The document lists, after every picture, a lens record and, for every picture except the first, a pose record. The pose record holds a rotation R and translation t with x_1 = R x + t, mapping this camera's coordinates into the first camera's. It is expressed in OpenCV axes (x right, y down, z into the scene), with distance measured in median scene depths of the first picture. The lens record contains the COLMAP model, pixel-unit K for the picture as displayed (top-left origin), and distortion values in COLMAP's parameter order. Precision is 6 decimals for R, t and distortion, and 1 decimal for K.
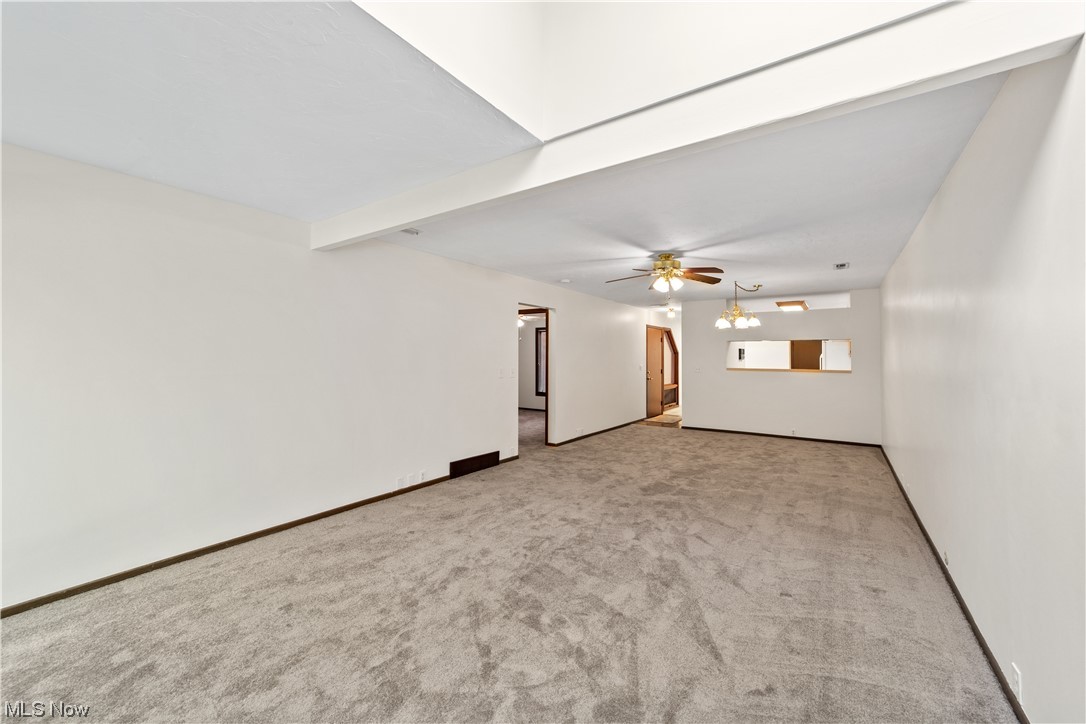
lens RADIAL K [[423.0, 0, 545.3], [0, 423.0, 348.2], [0, 0, 1]] dist [-0.002260, 0.000340]
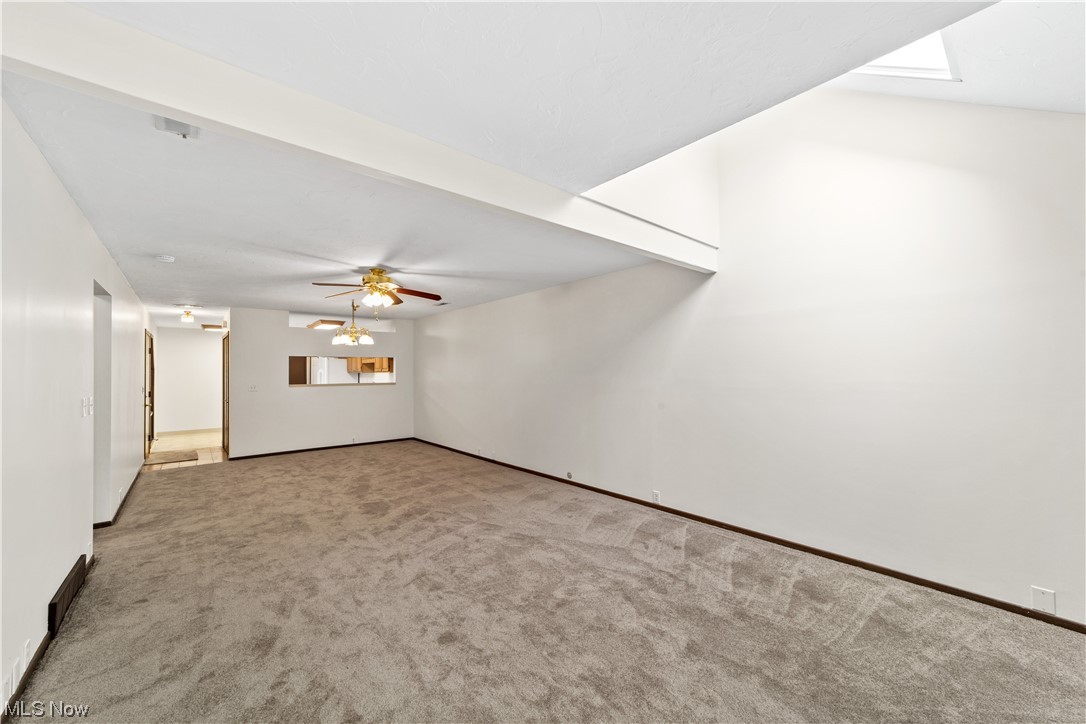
lens RADIAL K [[418.6, 0, 542.5], [0, 418.6, 364.7], [0, 0, 1]] dist [0.000322, 0.000463]
pose [[0.265265, 0.009133, 0.964132, -0.671613], [-0.011348, 0.999915, -0.006350, 0.003492], [-0.964109, -0.009256, 0.265346, 0.444418]]
